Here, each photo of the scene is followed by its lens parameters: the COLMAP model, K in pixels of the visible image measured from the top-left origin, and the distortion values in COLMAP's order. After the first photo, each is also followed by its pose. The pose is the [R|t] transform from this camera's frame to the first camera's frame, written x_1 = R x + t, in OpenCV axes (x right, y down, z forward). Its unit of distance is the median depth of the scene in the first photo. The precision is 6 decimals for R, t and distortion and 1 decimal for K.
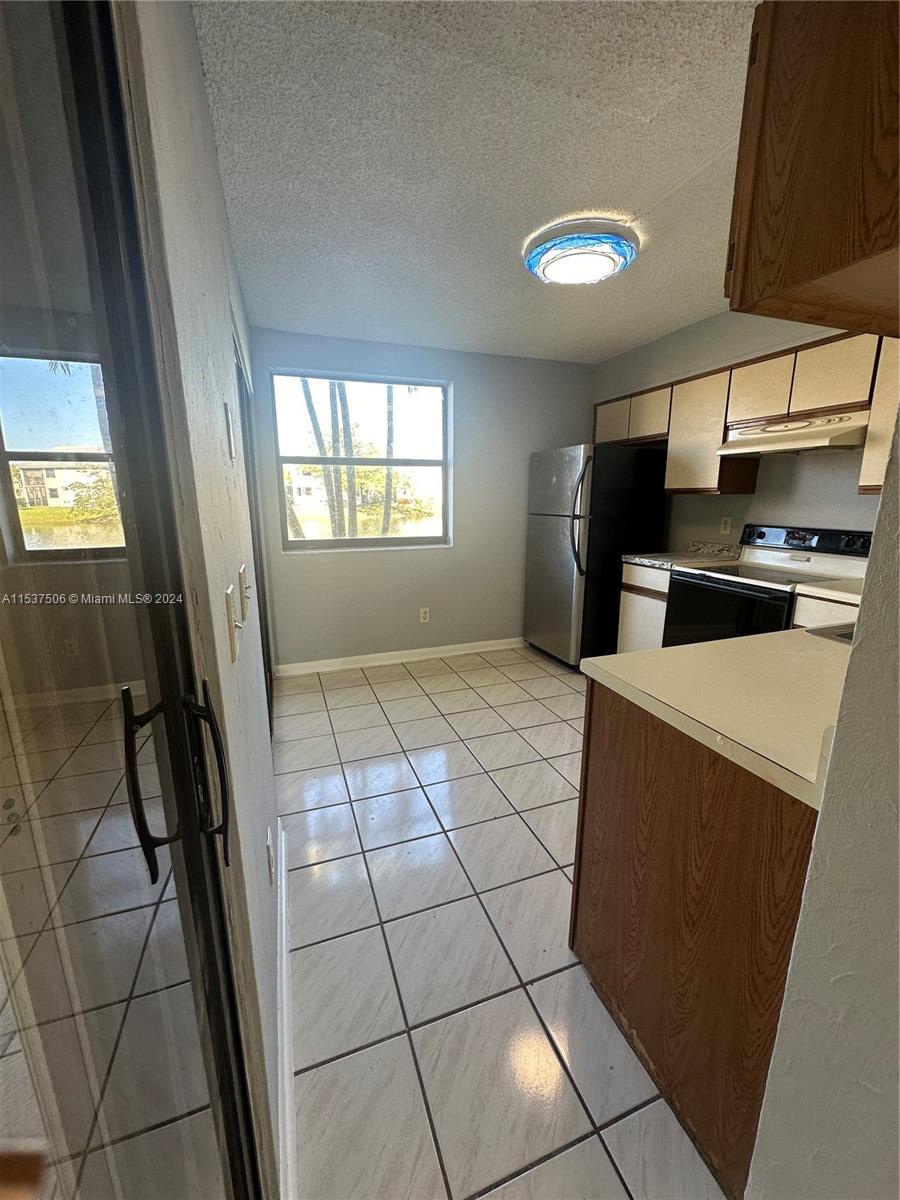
lens RADIAL K [[479.2, 0, 456.5], [0, 479.2, 600.0], [0, 0, 1]] dist [0.001822, 0.001796]
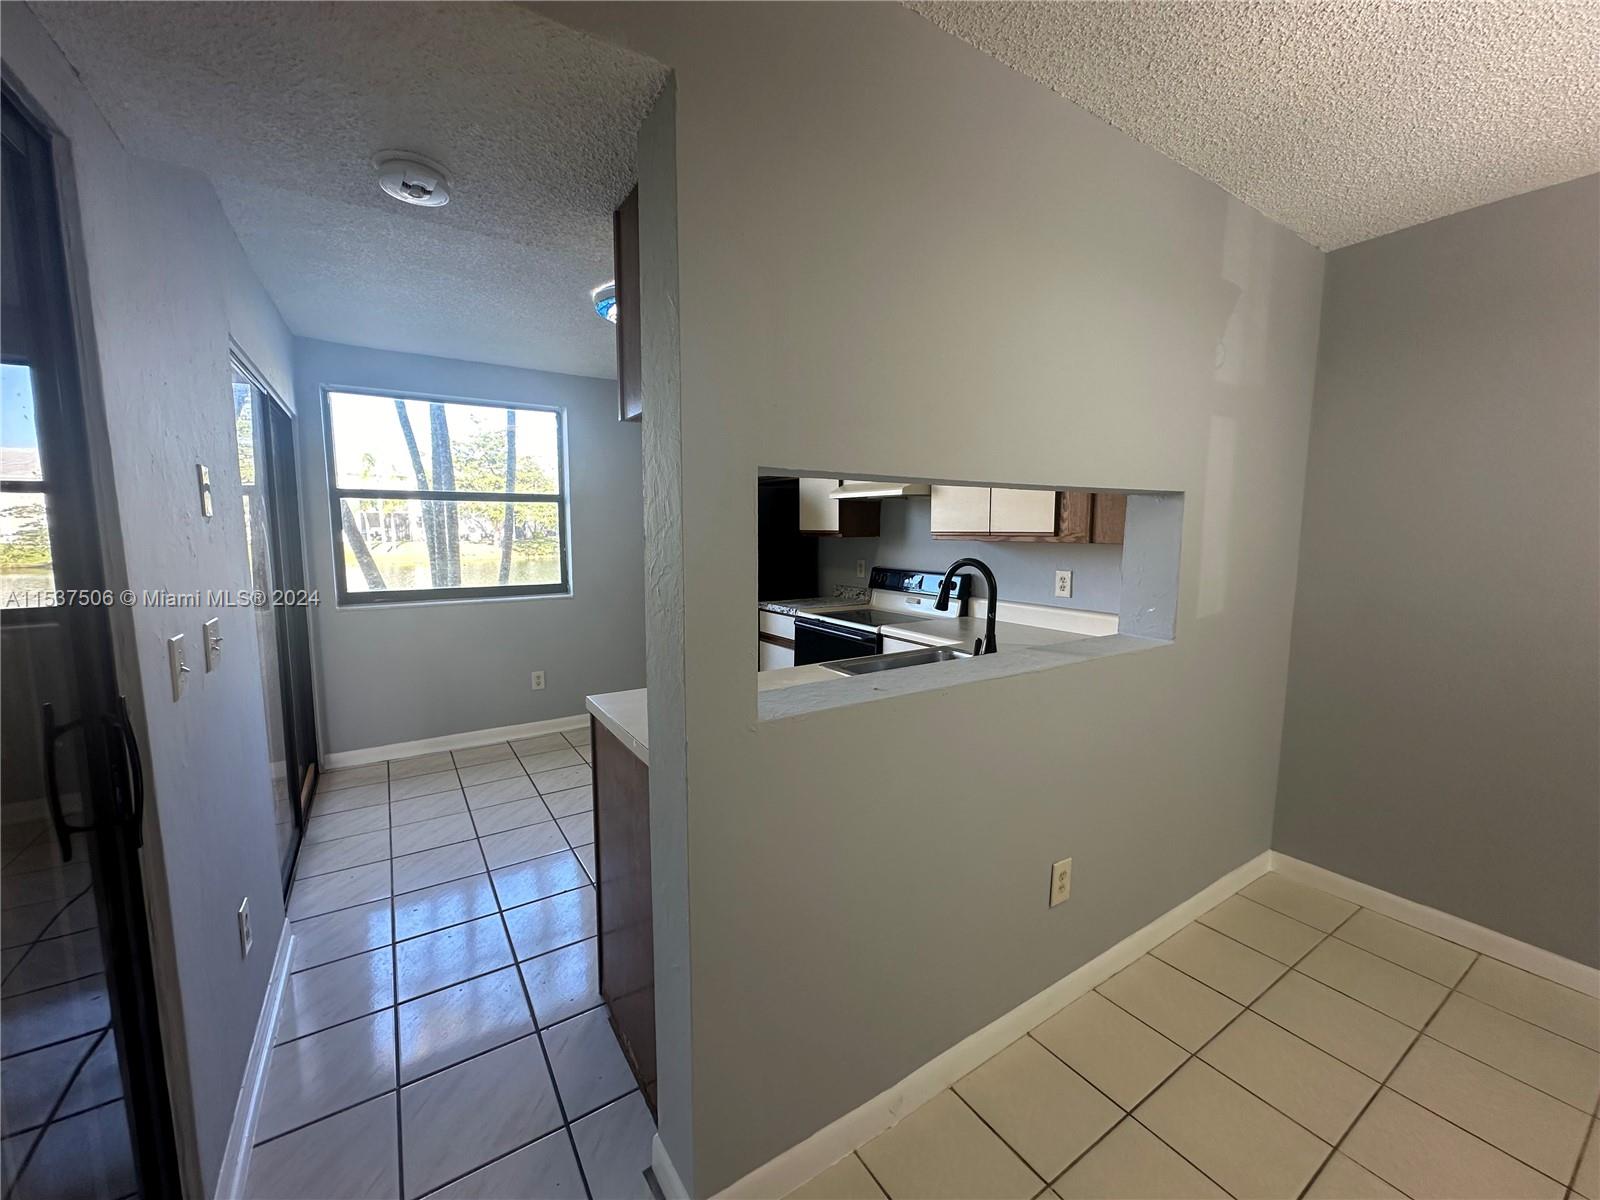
lens RADIAL K [[638.9, 0, 799.0], [0, 638.9, 598.6], [0, 0, 1]] dist [0.001822, 0.001796]
pose [[0.976060, -0.020525, 0.216532, 0.180064], [0.043158, 0.994019, -0.100319, 0.029940], [-0.213178, 0.107262, 0.971108, -0.226403]]
